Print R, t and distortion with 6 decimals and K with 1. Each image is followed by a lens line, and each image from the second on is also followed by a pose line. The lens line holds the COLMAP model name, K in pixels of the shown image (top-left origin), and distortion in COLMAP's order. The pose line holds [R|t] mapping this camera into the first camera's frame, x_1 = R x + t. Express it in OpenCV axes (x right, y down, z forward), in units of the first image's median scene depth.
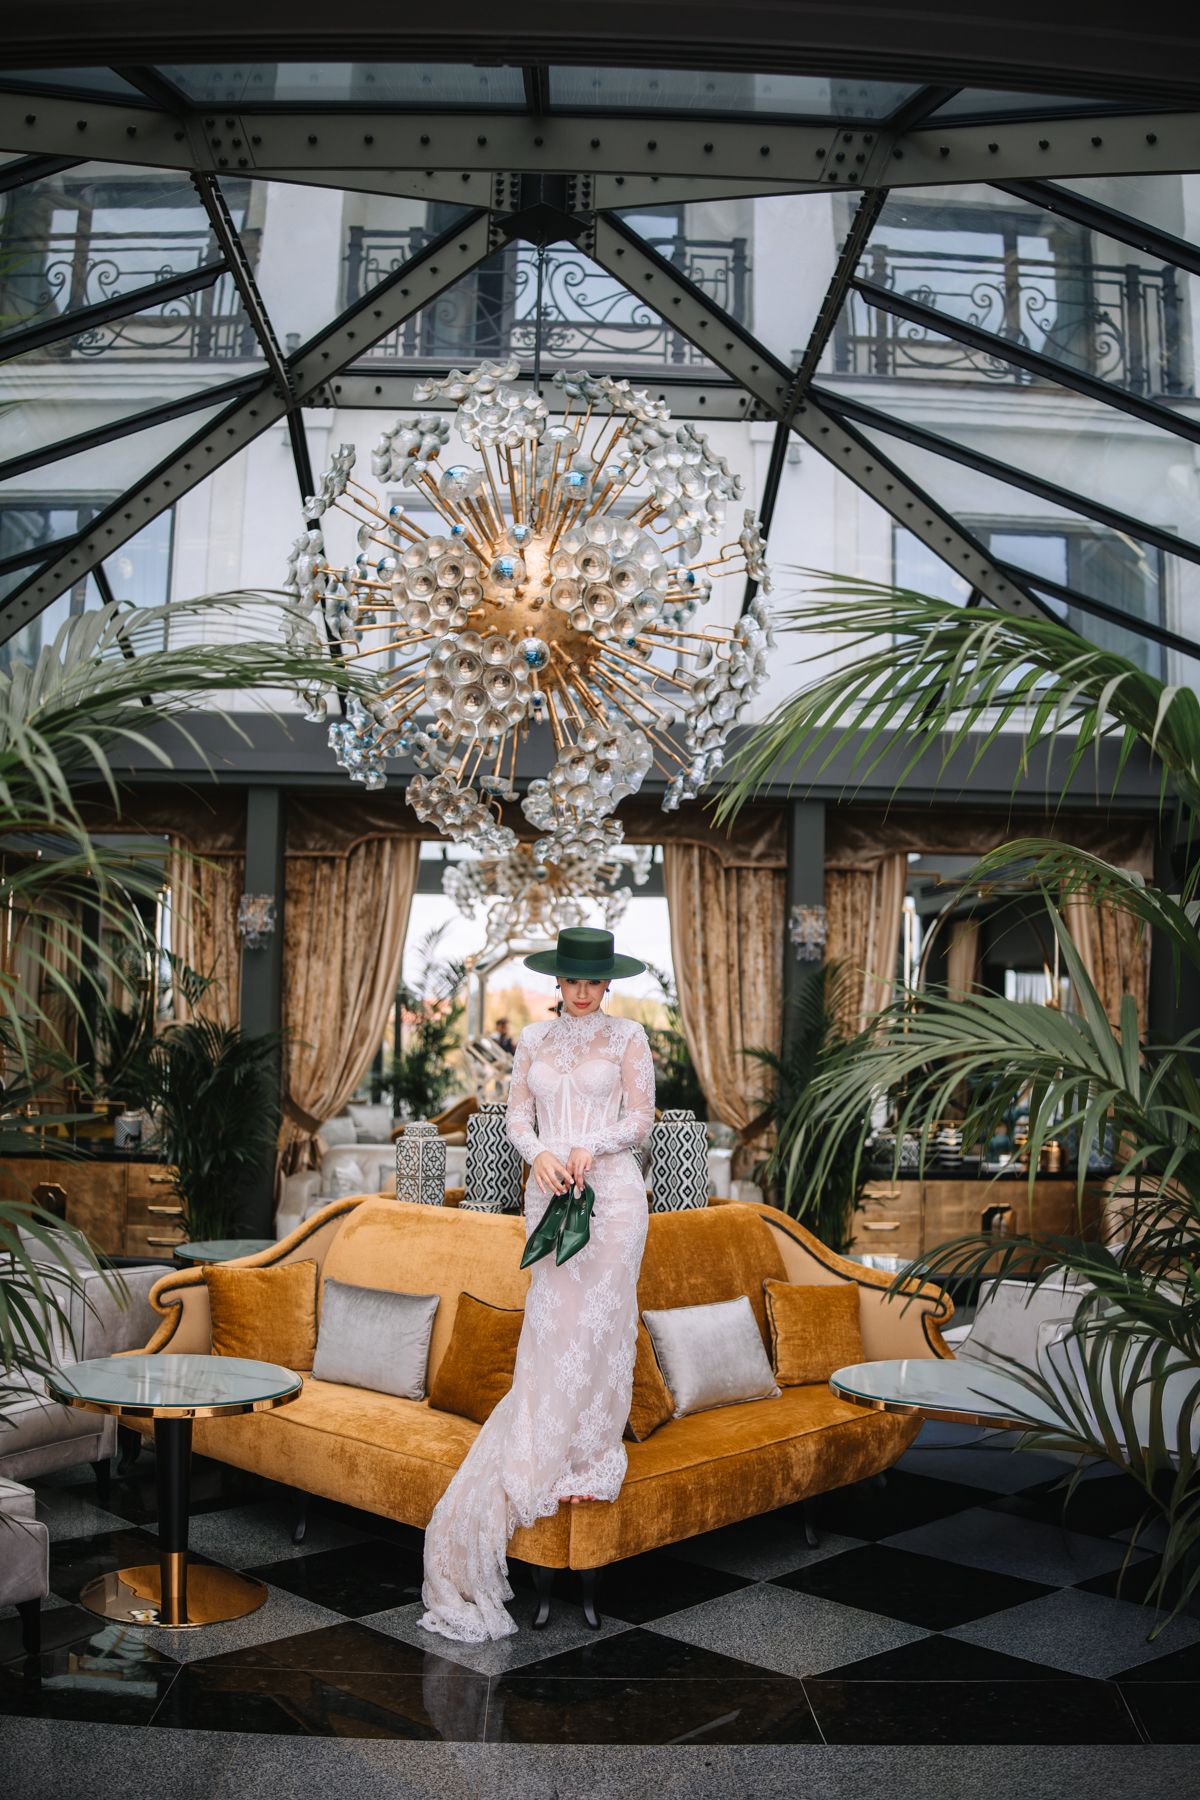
lens RADIAL K [[1711.4, 0, 602.4], [0, 1711.4, 890.9], [0, 0, 1]] dist [-0.209676, 0.038711]
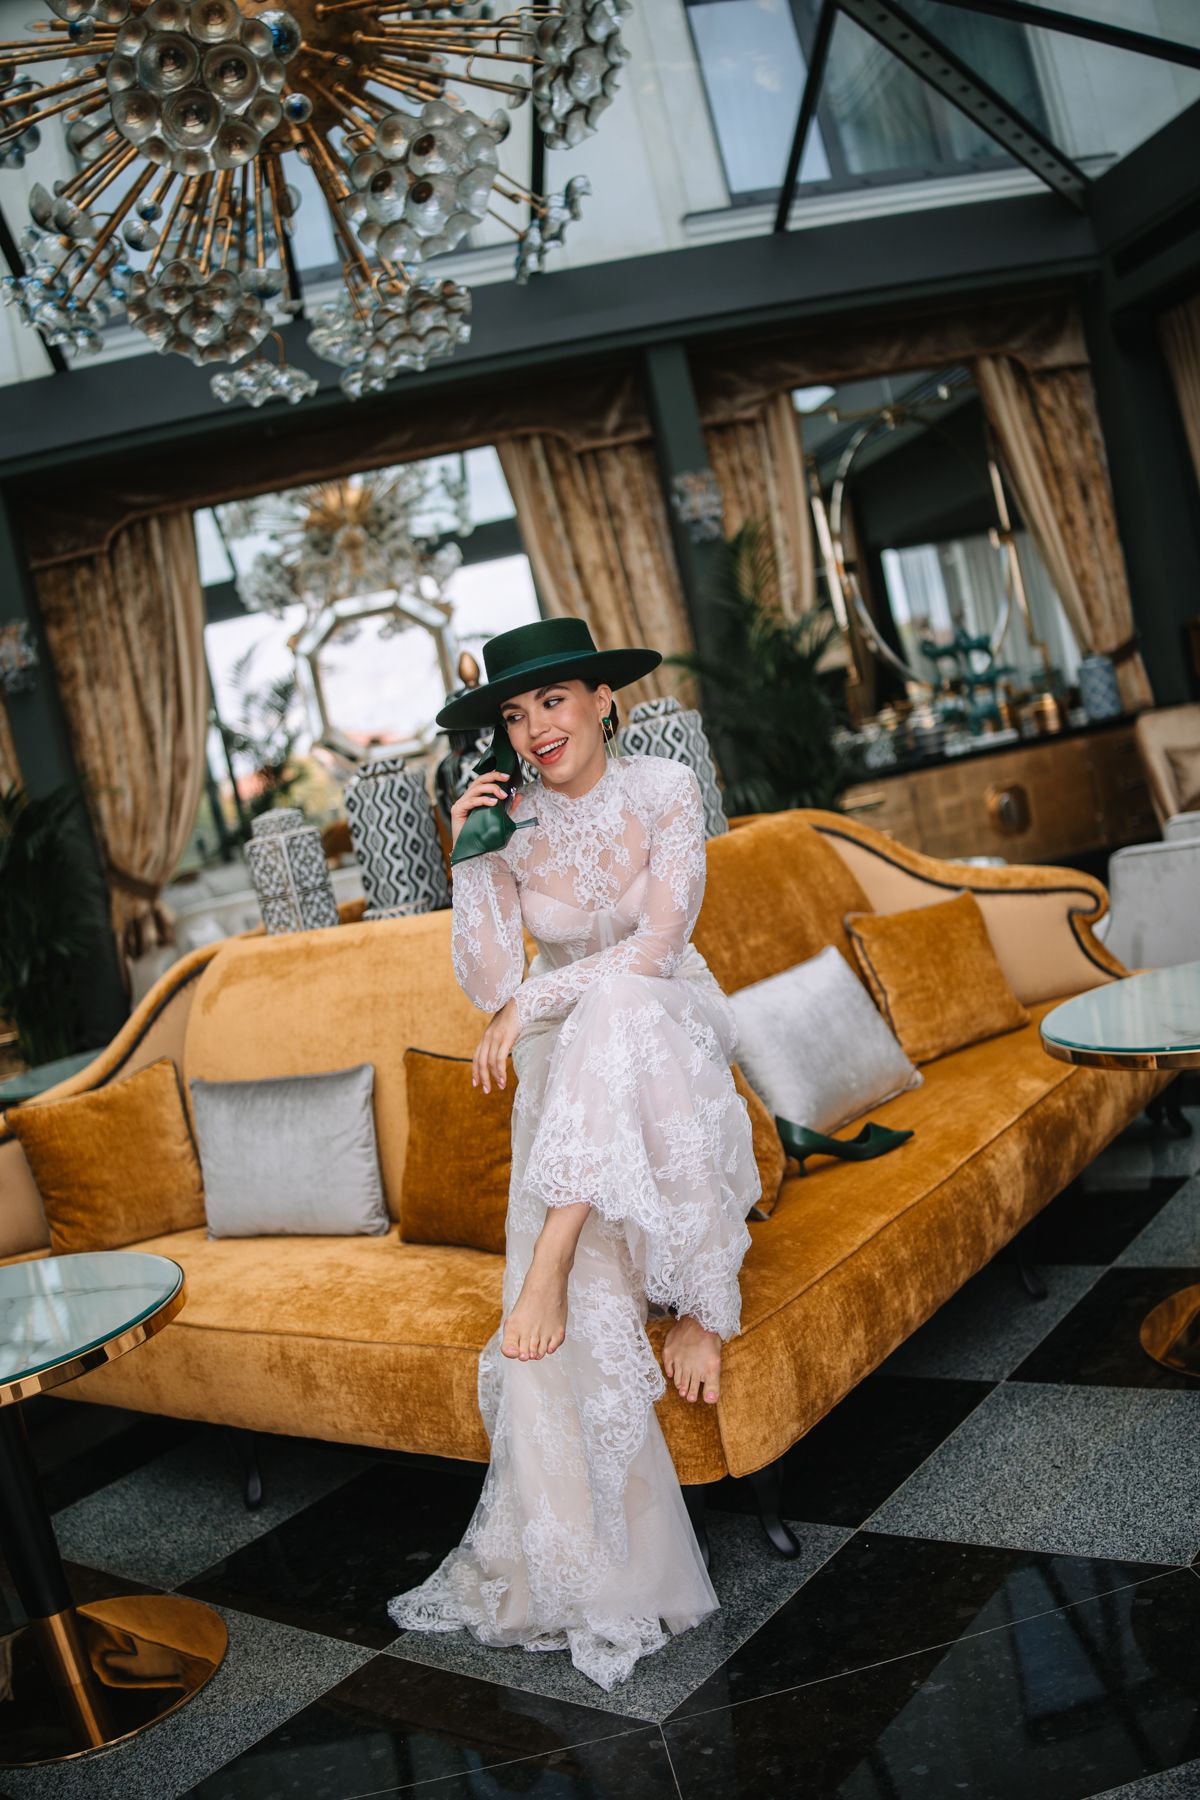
lens RADIAL K [[1711.4, 0, 602.4], [0, 1711.4, 890.9], [0, 0, 1]] dist [-0.209676, 0.038711]
pose [[0.967805, -0.240948, 0.072781, -0.040932], [0.225116, 0.957952, 0.177906, 0.079319], [-0.112587, -0.155794, 0.981352, 0.353309]]
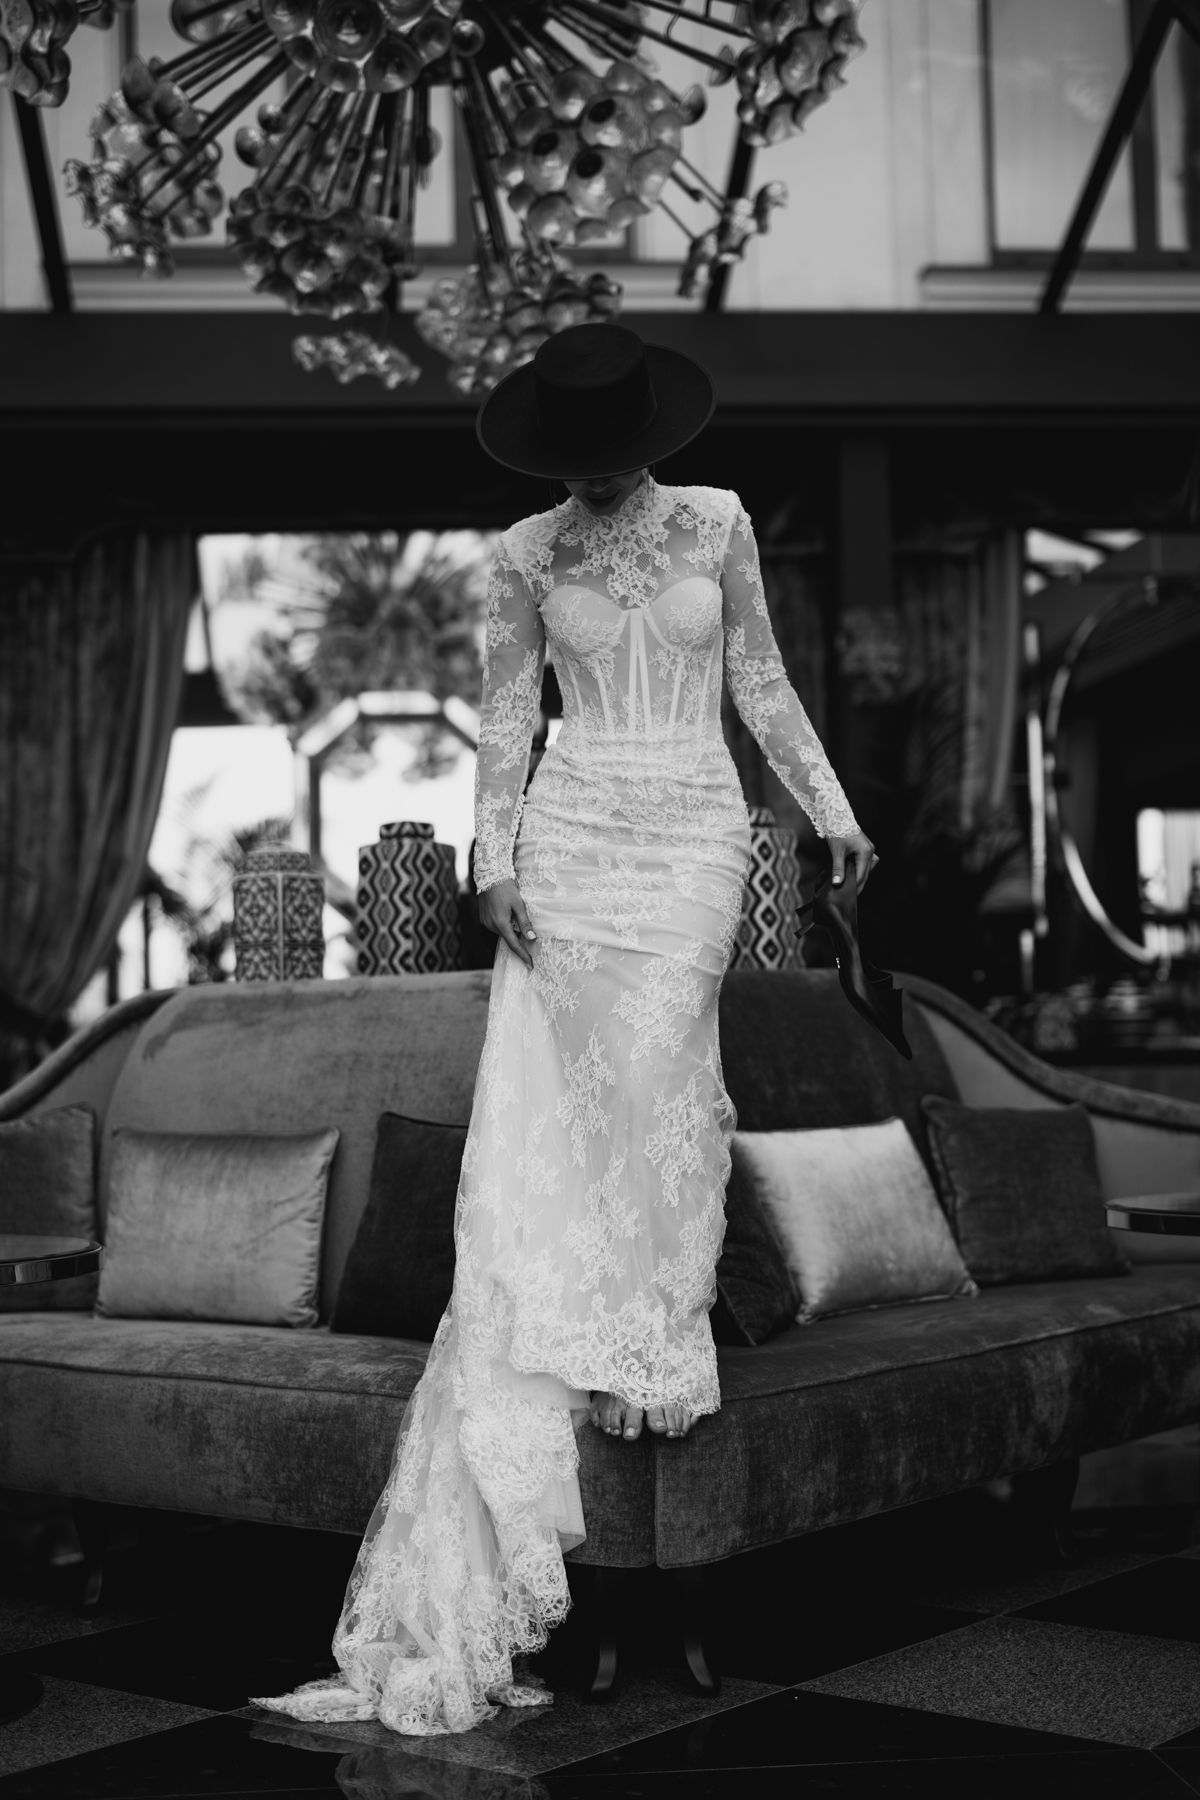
lens RADIAL K [[2684.2, 0, 599.5], [0, 2684.2, 908.3], [0, 0, 1]] dist [-0.108778, 0.440165]
pose [[0.997135, -0.042830, 0.062356, -0.058818], [0.040892, 0.998650, 0.032028, 0.134400], [-0.063644, -0.029386, 0.997540, 0.142199]]
